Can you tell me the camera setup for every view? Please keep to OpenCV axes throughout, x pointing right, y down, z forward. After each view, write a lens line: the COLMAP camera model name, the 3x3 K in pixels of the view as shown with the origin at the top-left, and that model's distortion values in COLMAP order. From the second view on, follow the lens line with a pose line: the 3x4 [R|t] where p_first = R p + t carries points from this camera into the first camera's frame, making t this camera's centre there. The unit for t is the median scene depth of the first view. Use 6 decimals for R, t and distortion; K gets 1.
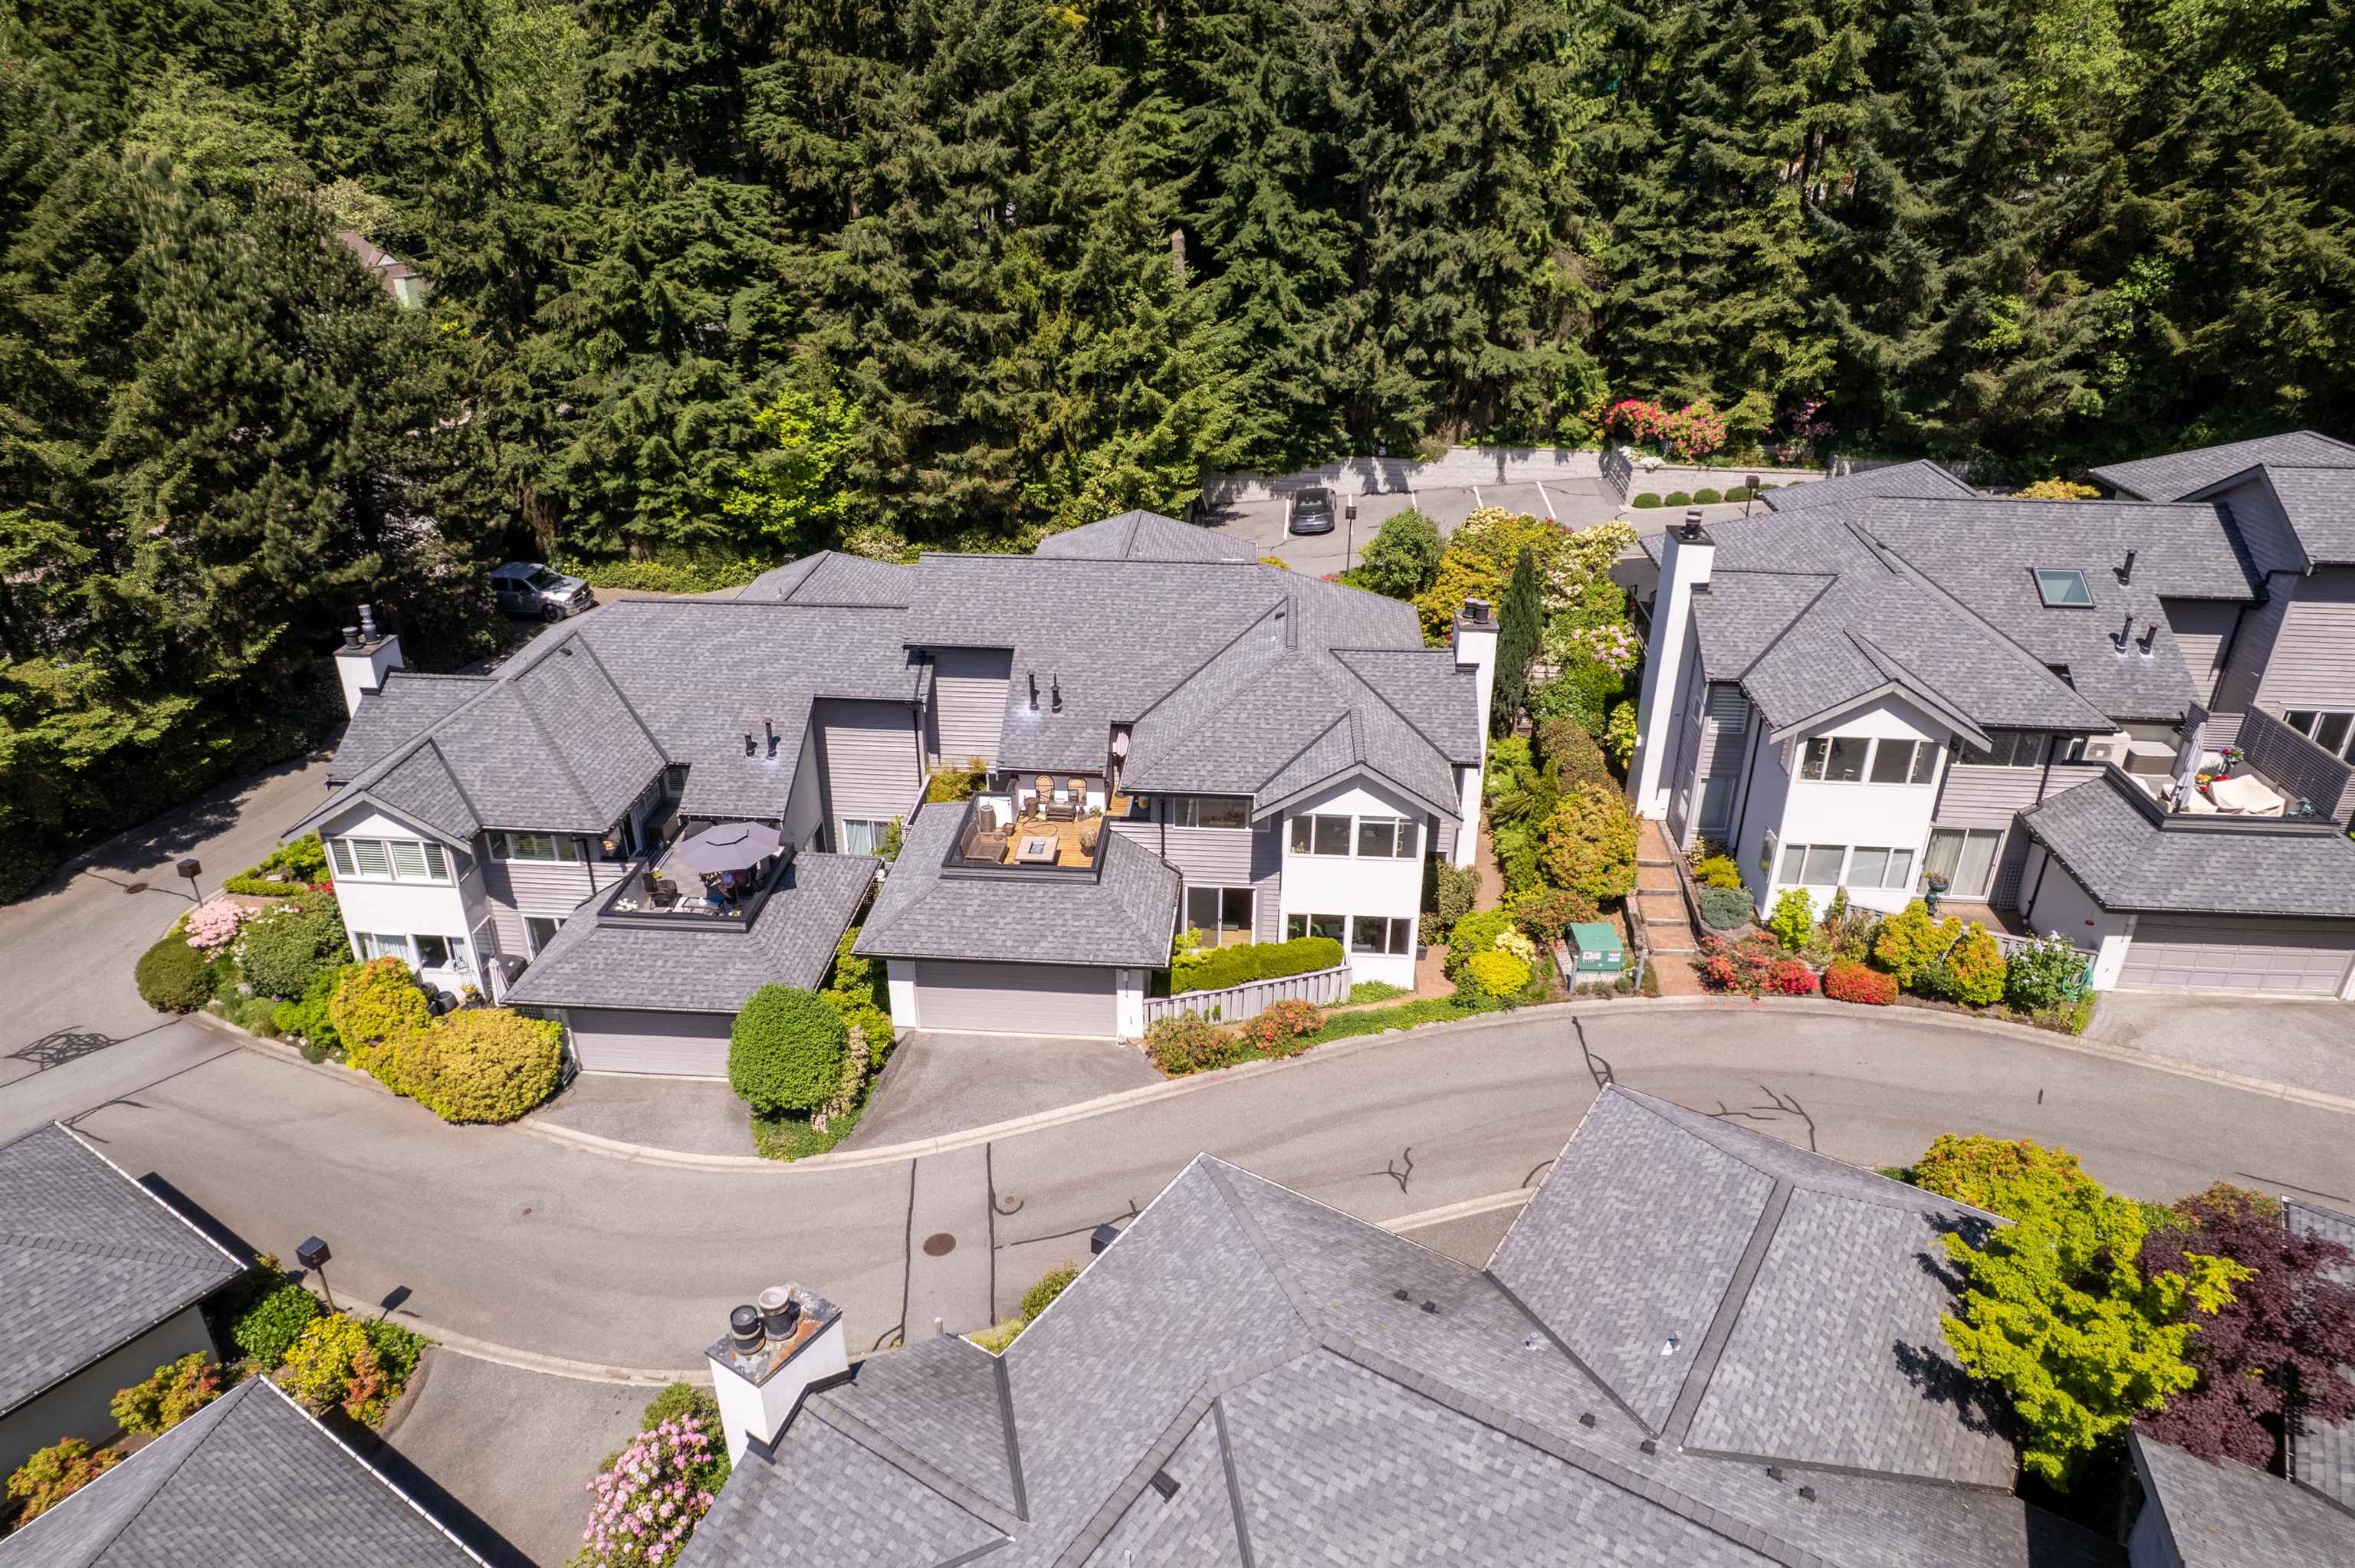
lens RADIAL K [[1503.4, 0, 1180.6], [0, 1503.4, 790.8], [0, 0, 1]] dist [-0.066949, 0.058995]
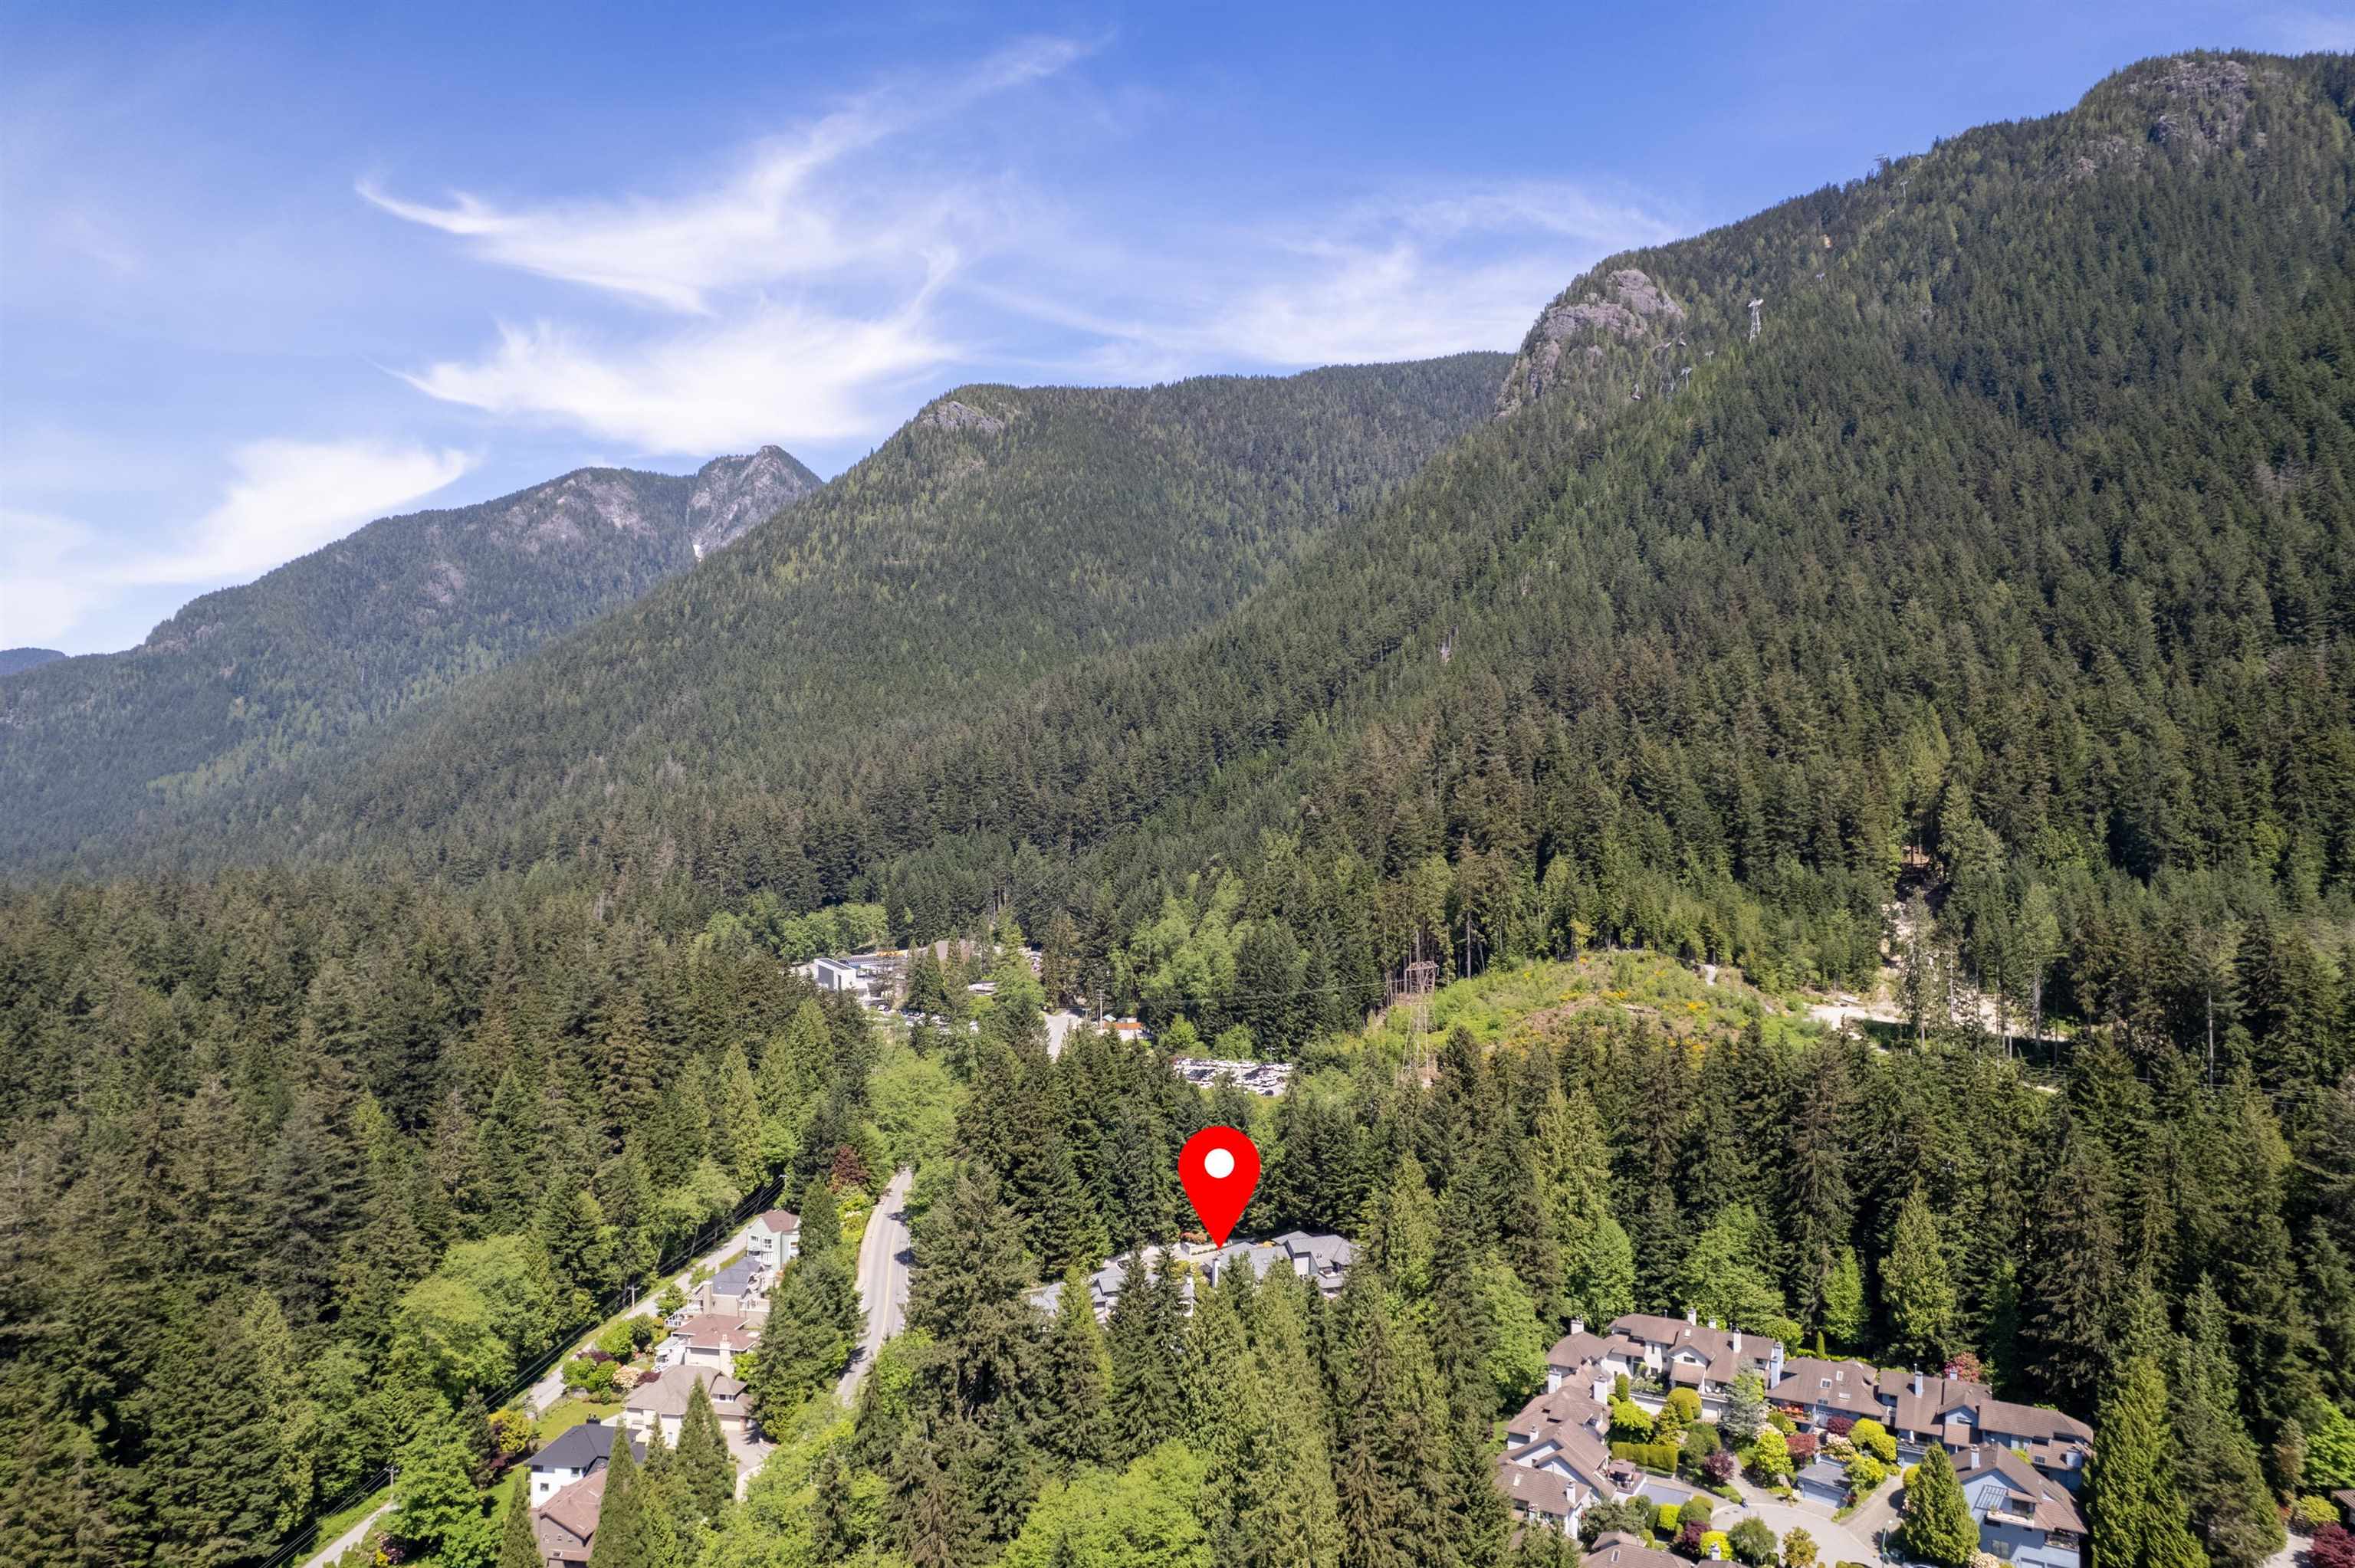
lens RADIAL K [[1503.4, 0, 1189.3], [0, 1503.4, 792.8], [0, 0, 1]] dist [-0.066949, 0.058995]
pose [[0.912163, 0.009593, 0.409716, -1.899773], [0.184122, 0.883561, -0.430604, 0.633229], [-0.366139, 0.468218, 0.804185, -4.006976]]
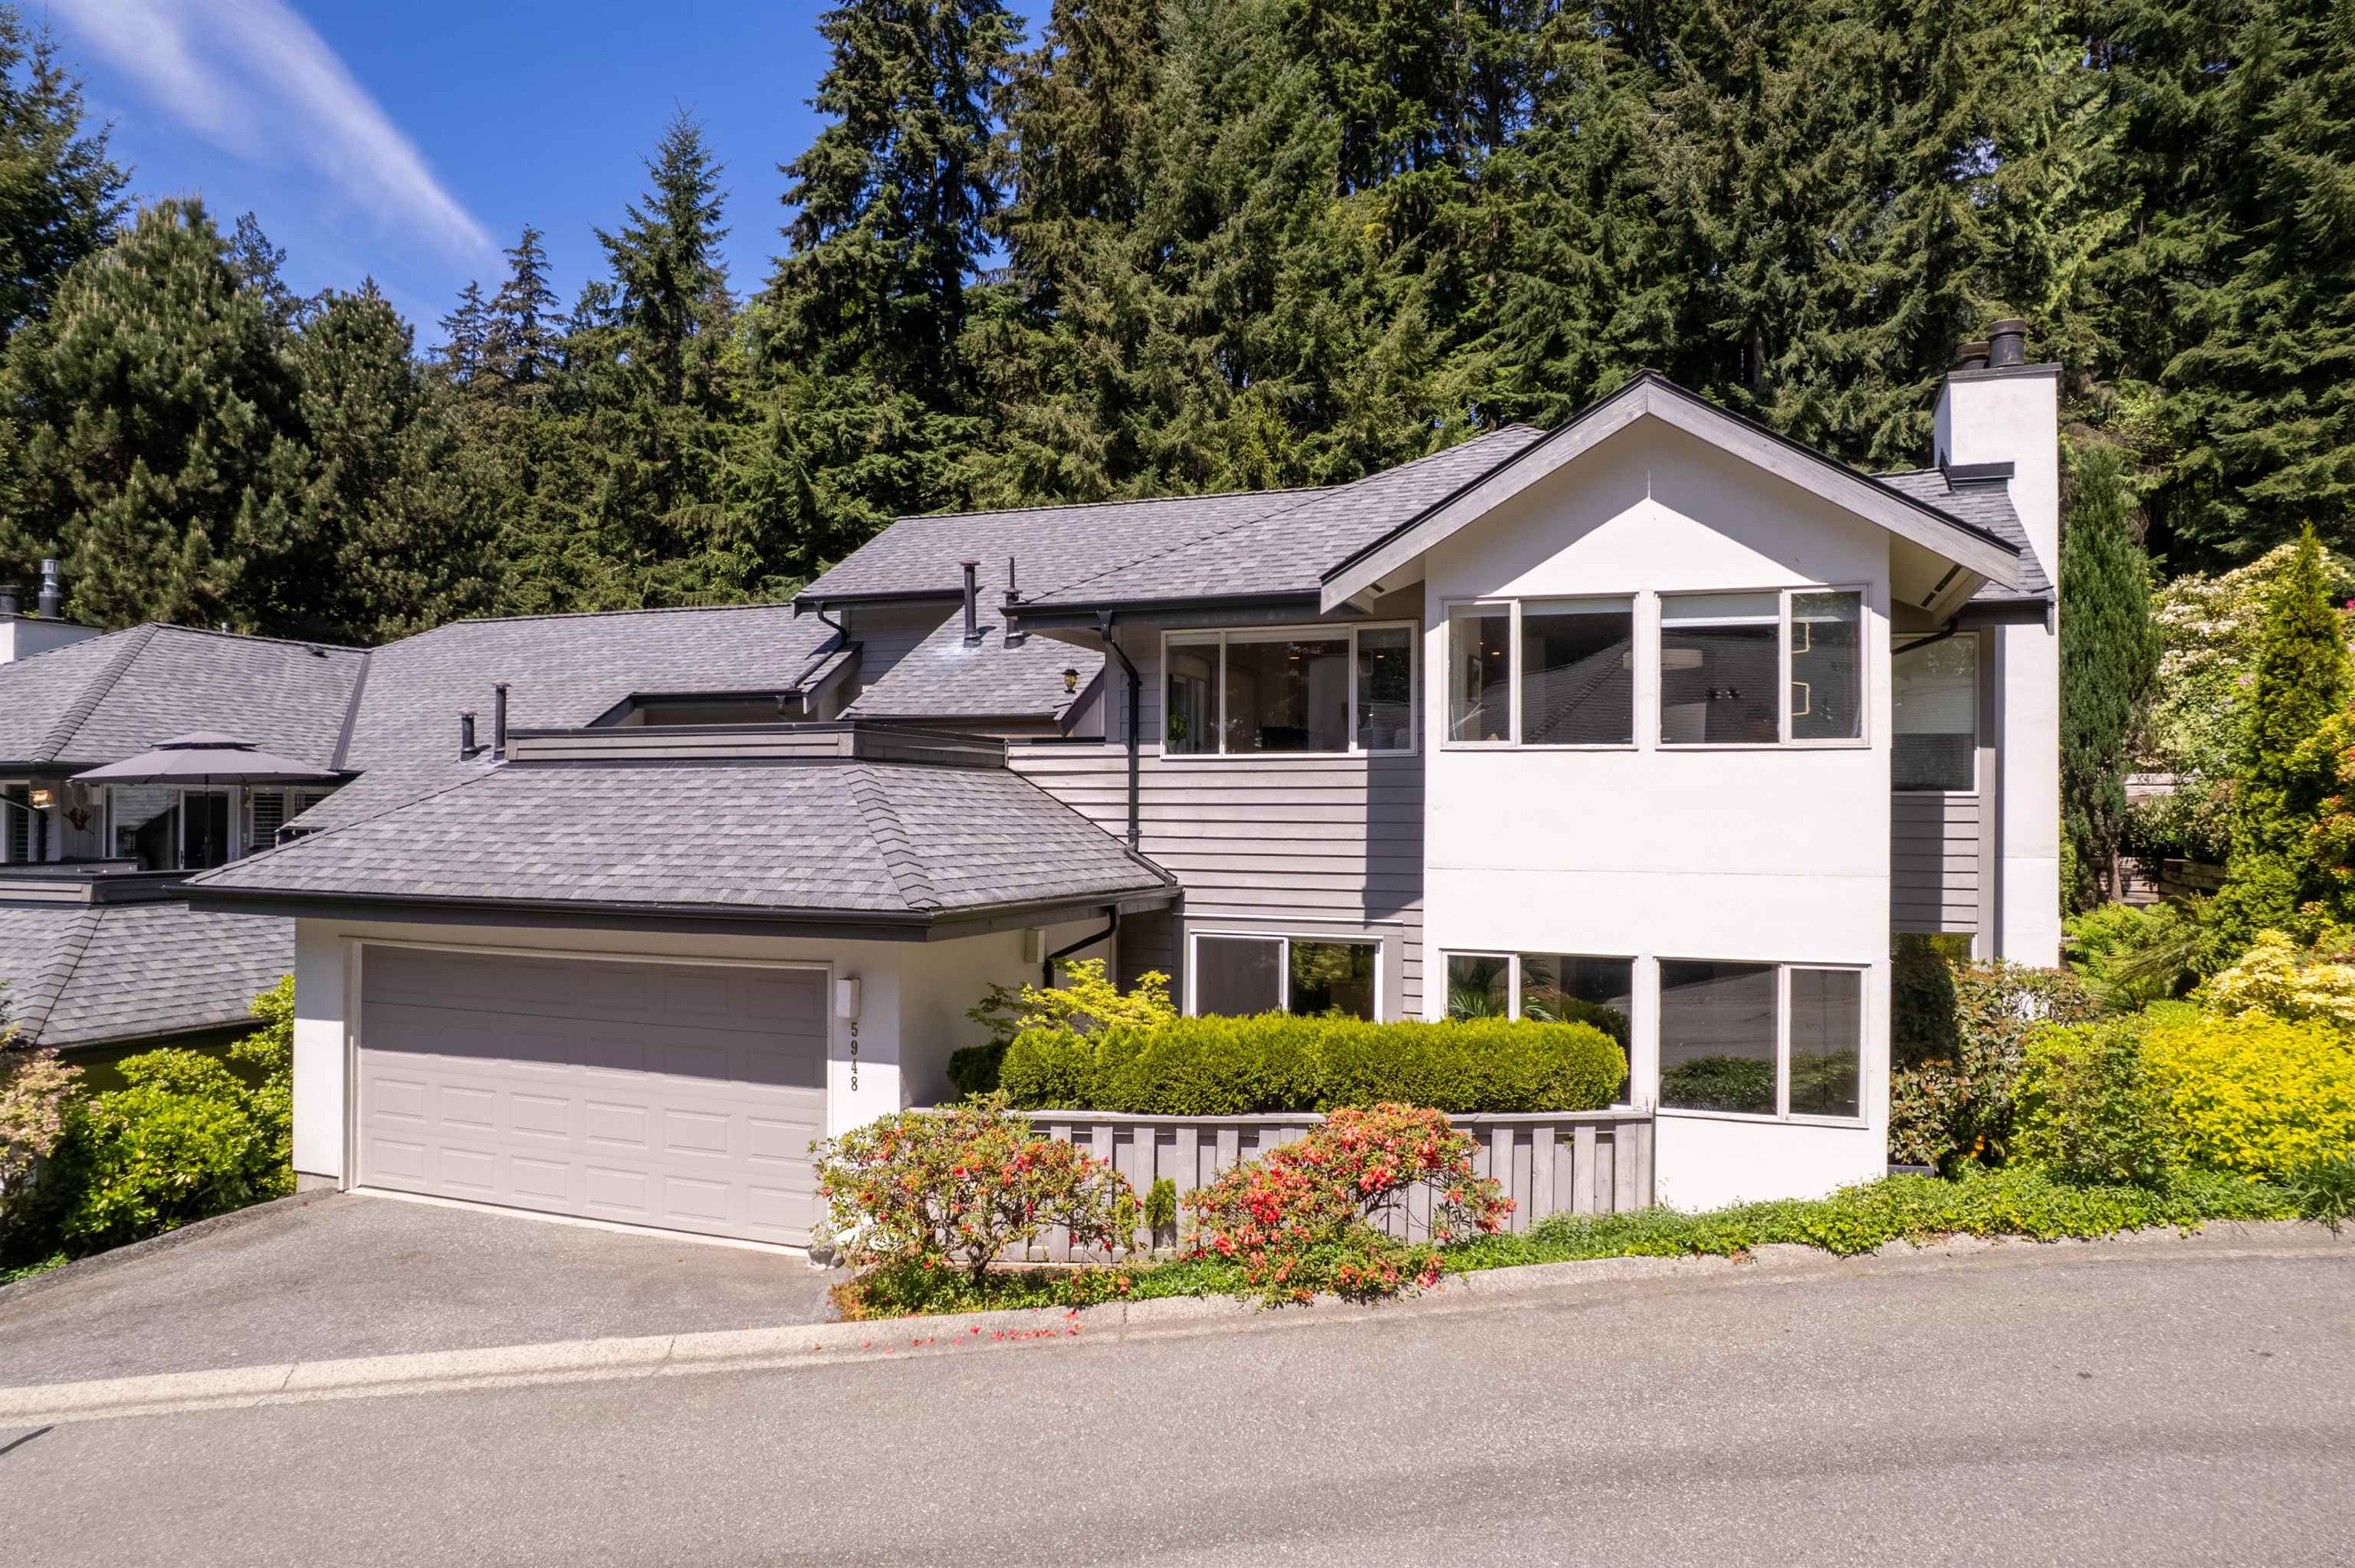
lens RADIAL K [[1503.4, 0, 1185.7], [0, 1503.4, 791.5], [0, 0, 1]] dist [-0.066949, 0.058995]
pose [[0.957808, -0.002030, -0.287401, 0.075920], [-0.128453, 0.891518, -0.434390, 0.136041], [0.257105, 0.452980, 0.853643, 0.481417]]
